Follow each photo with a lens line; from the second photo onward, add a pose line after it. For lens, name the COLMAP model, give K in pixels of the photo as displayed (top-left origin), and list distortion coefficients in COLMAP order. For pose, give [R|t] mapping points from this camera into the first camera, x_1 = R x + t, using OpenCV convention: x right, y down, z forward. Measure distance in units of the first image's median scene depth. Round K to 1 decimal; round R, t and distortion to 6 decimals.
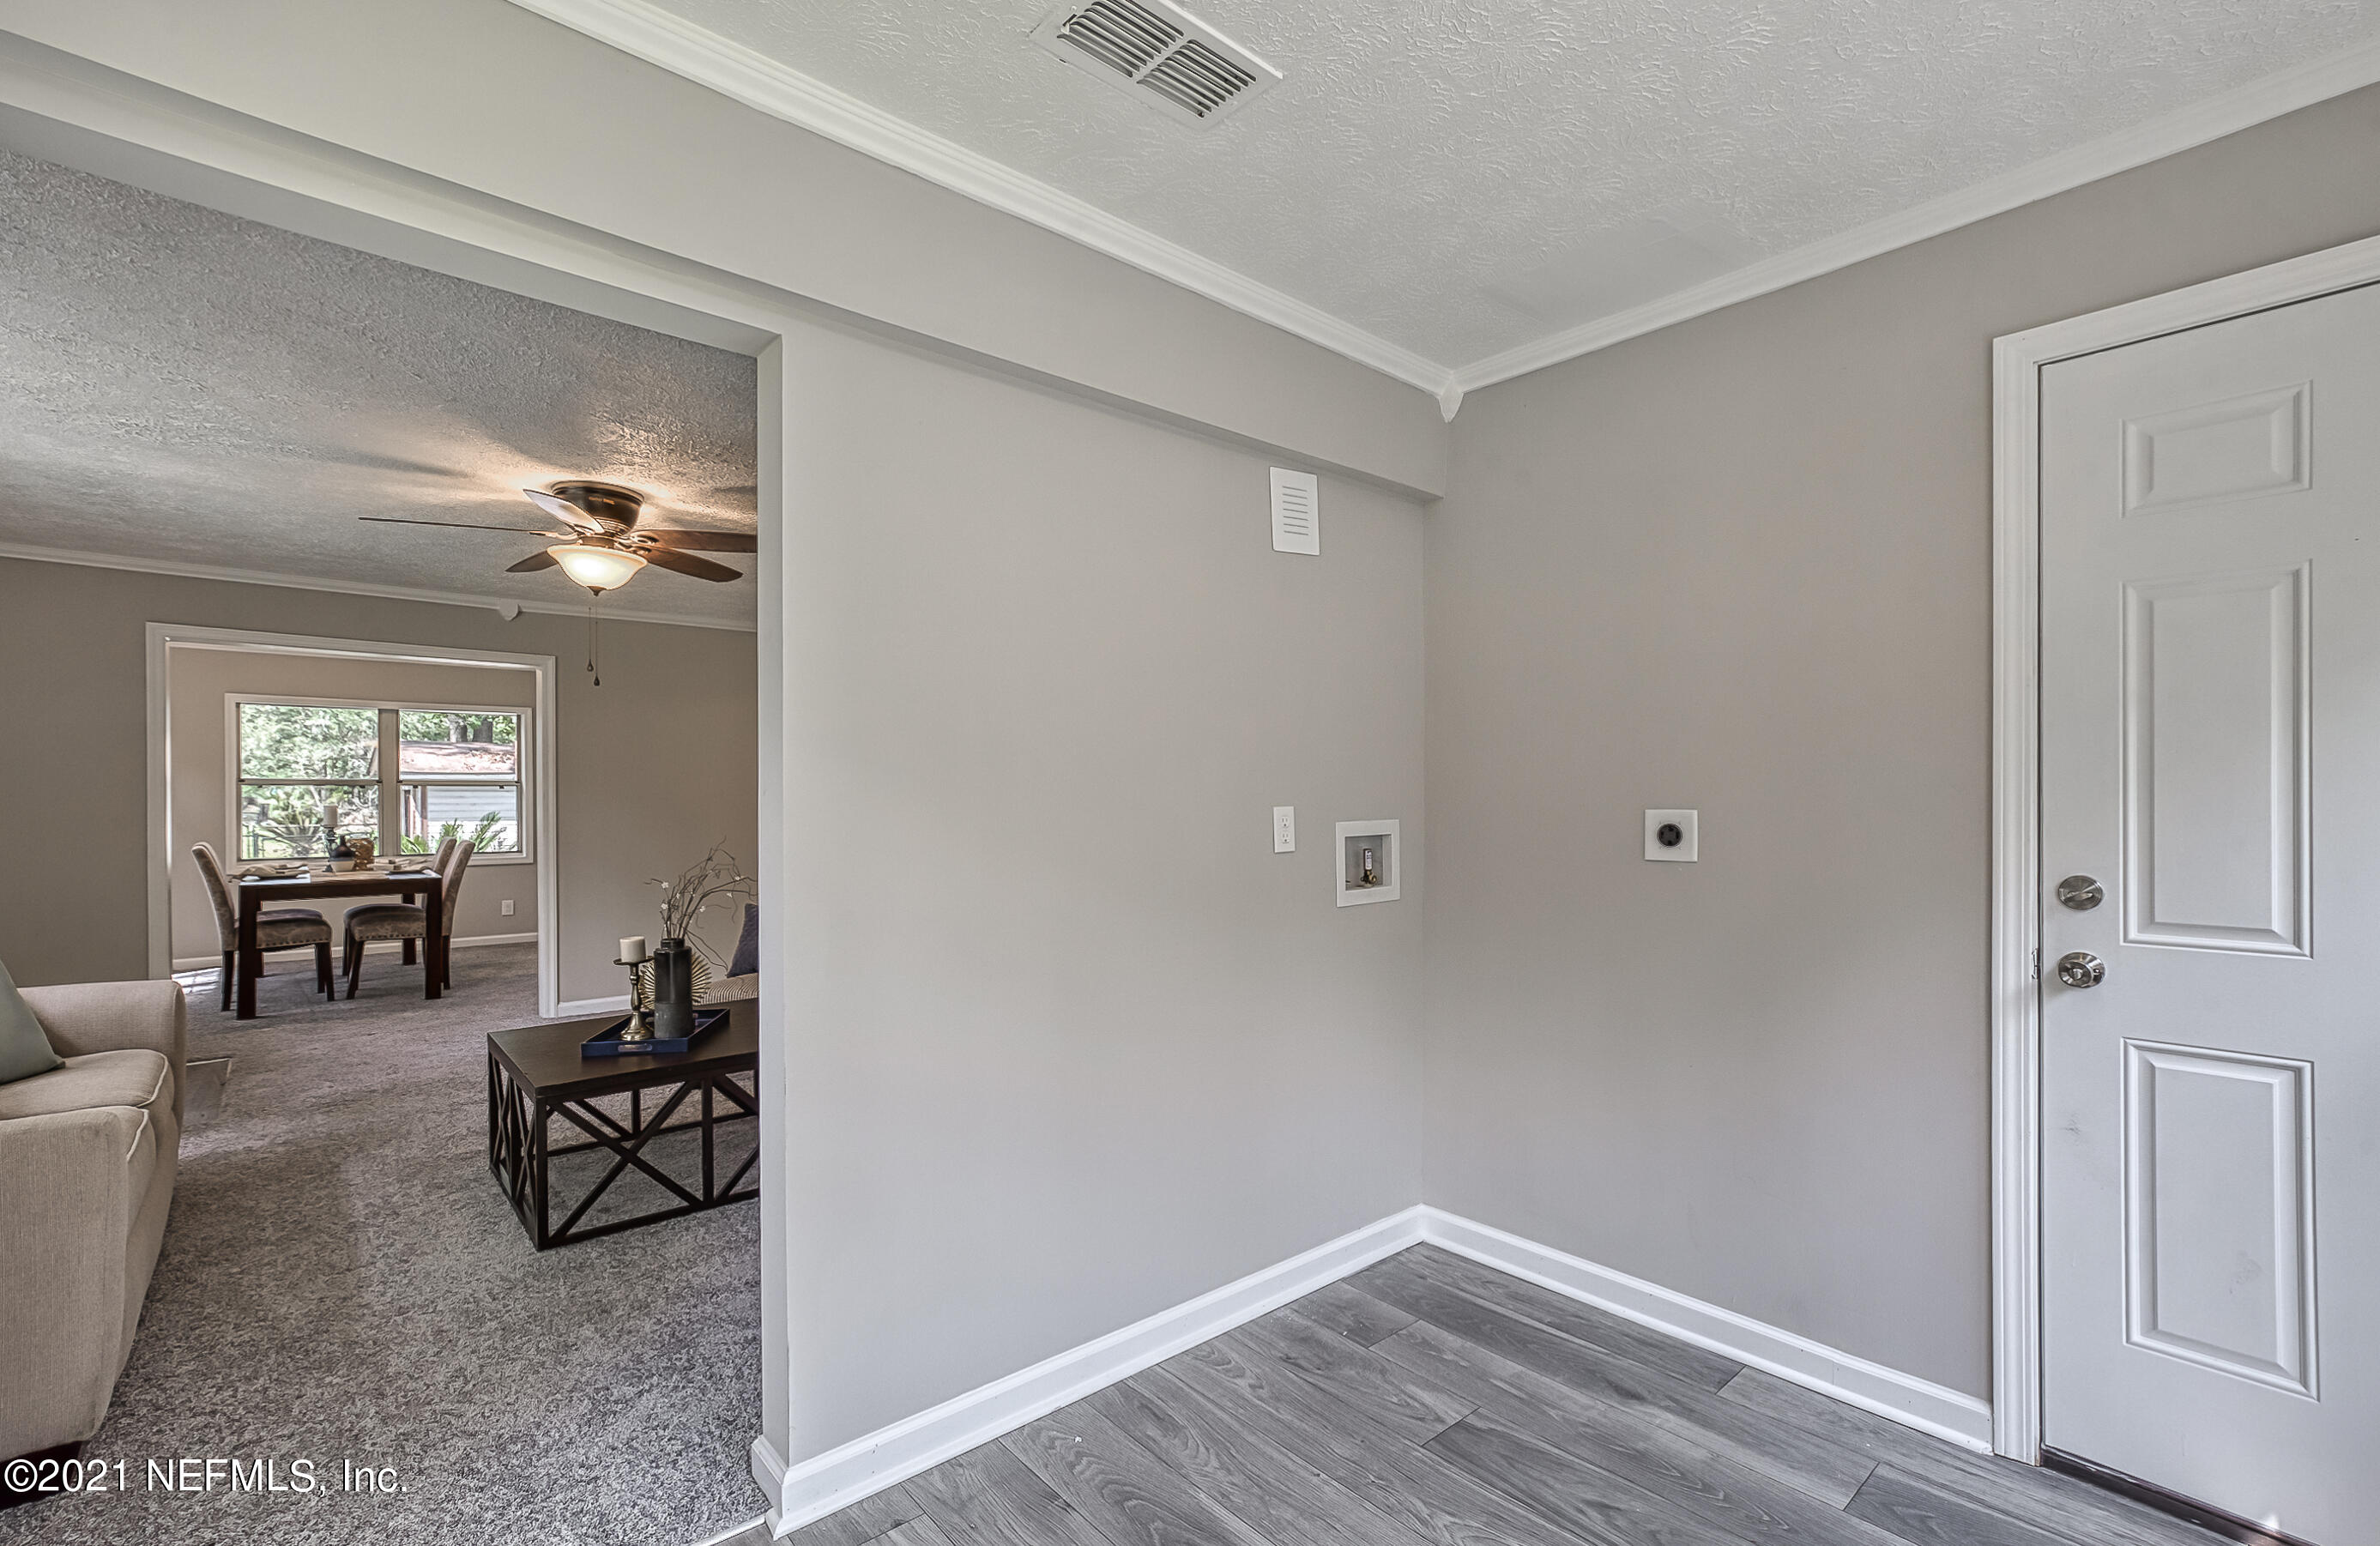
lens RADIAL K [[1048.8, 0, 1216.9], [0, 1048.8, 803.5], [0, 0, 1]] dist [0.000630, 0.003297]
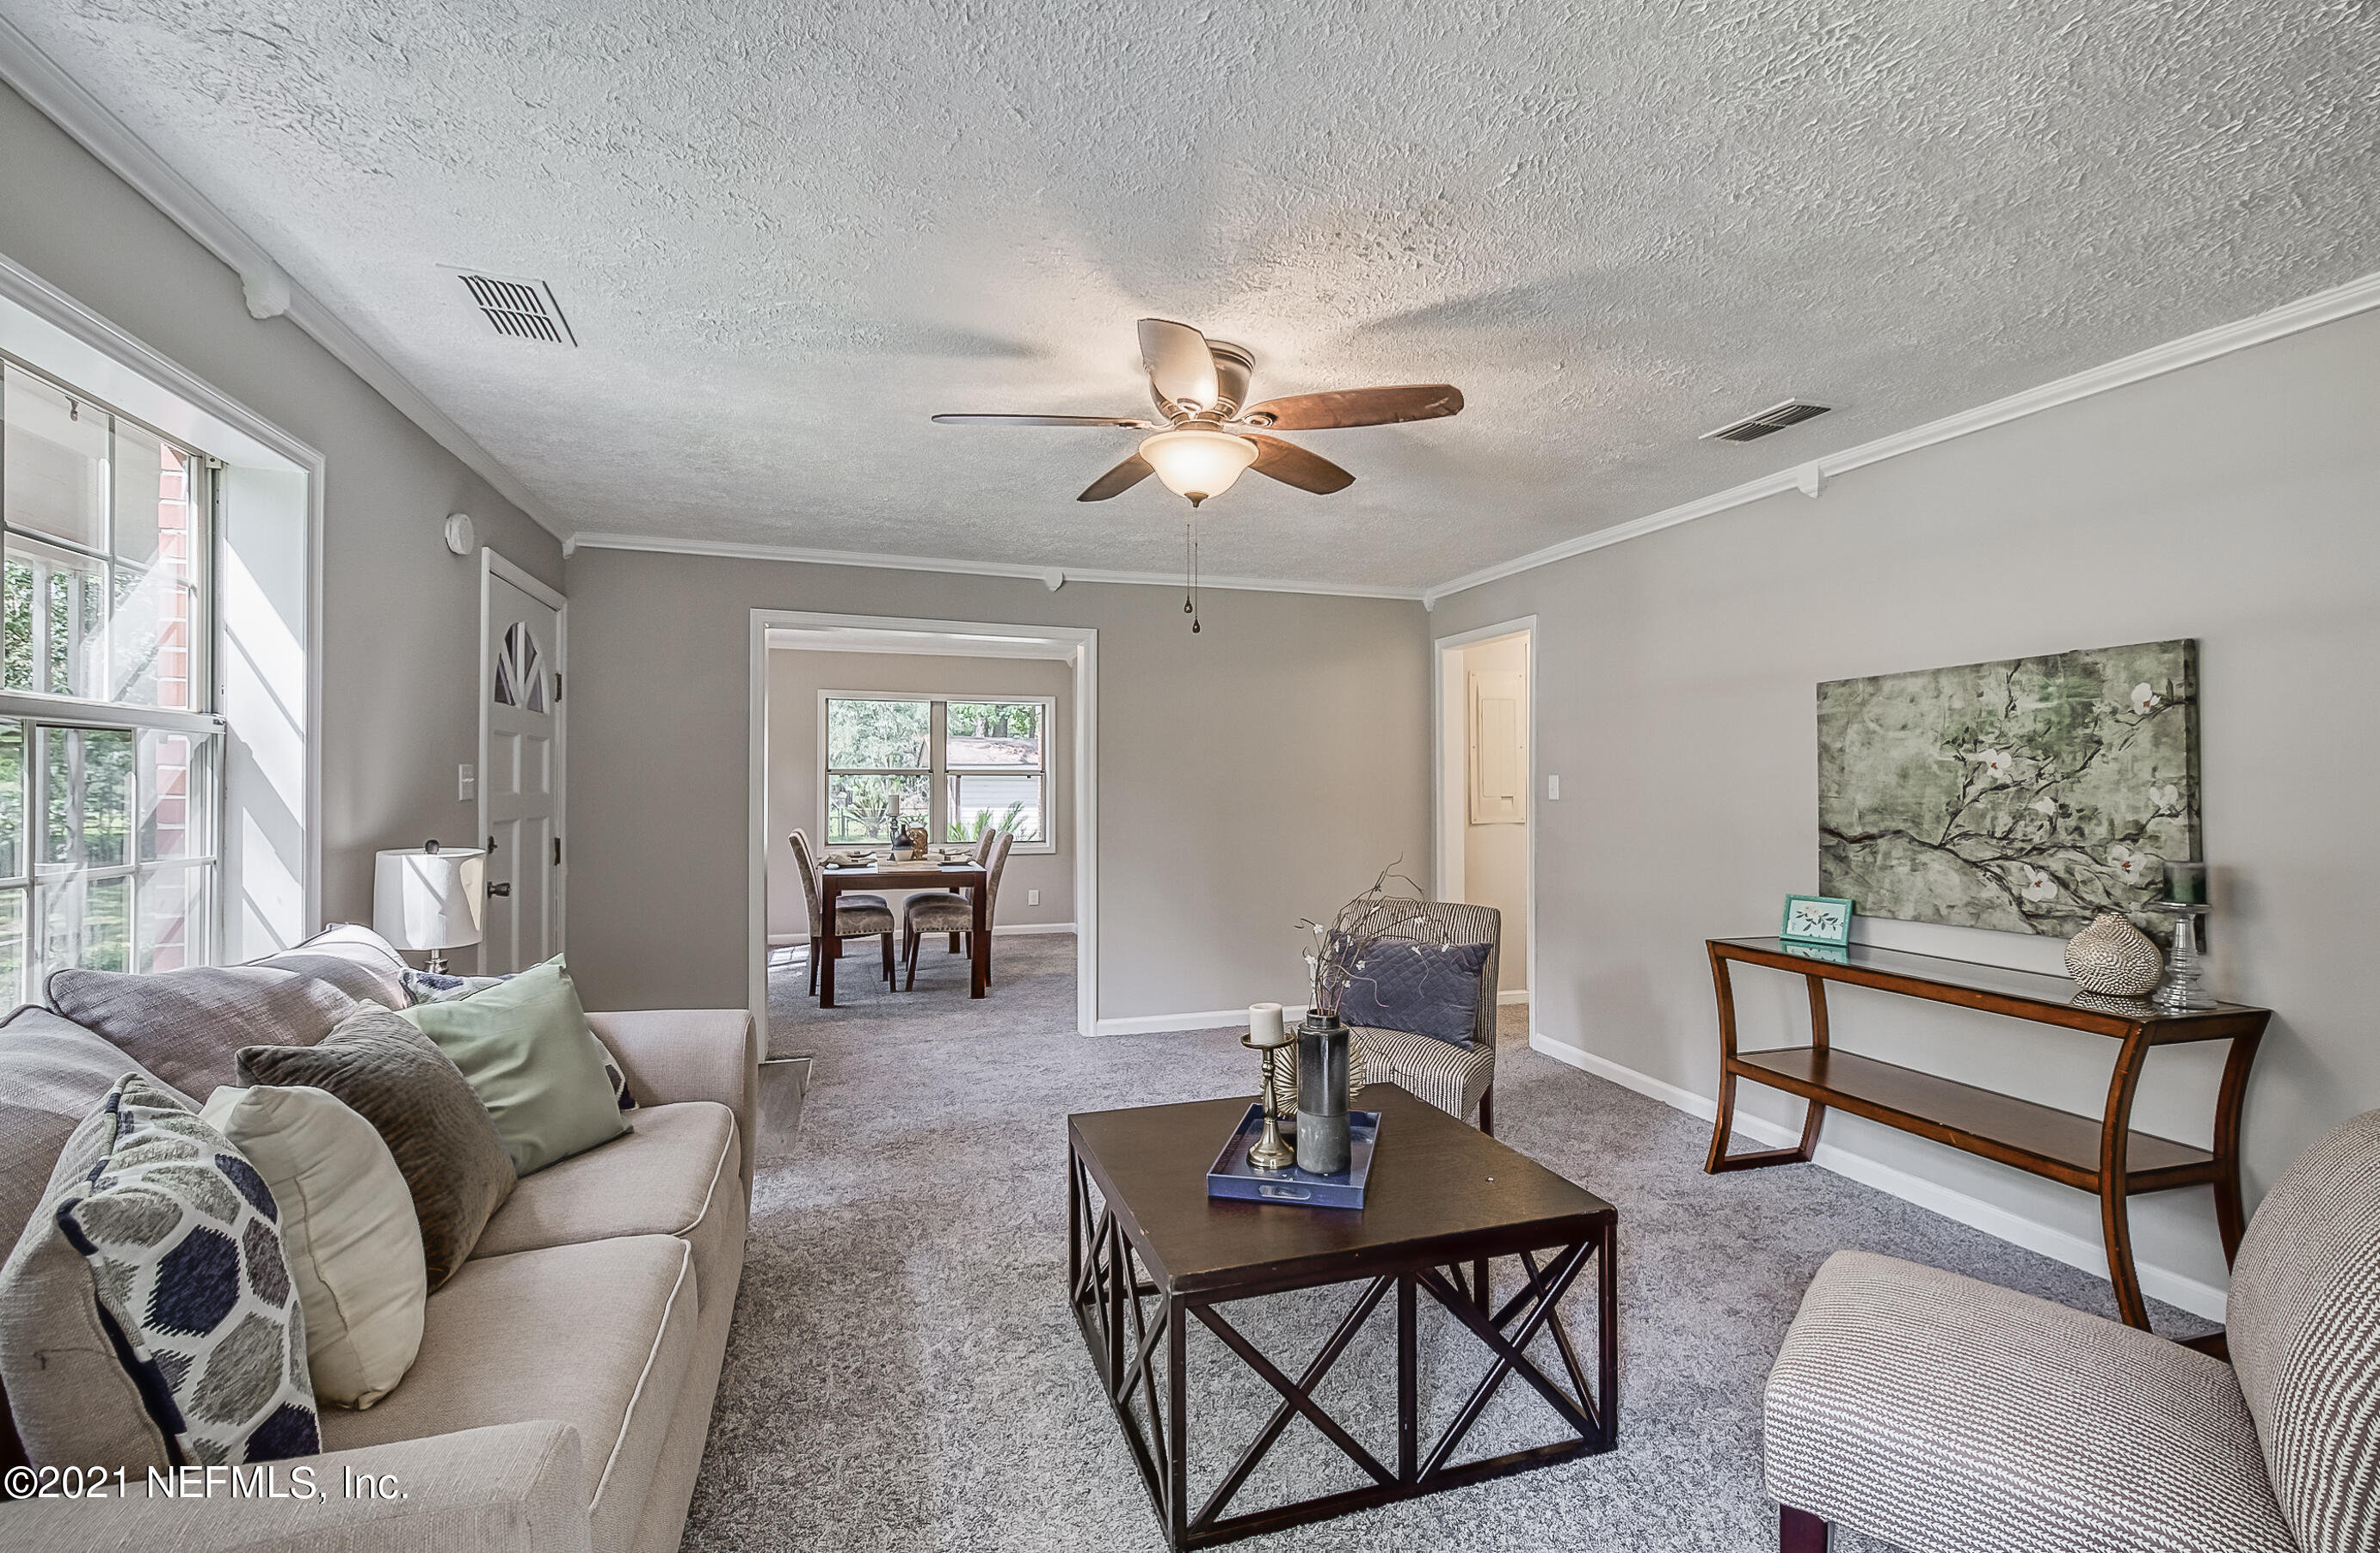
lens RADIAL K [[1048.7, 0, 1190.0], [0, 1048.7, 775.5], [0, 0, 1]] dist [0.000630, 0.003297]
pose [[0.911707, -0.002090, -0.410836, -0.183739], [-0.004488, 0.999877, -0.015046, -0.002694], [0.410816, 0.015561, 0.911585, 0.213372]]
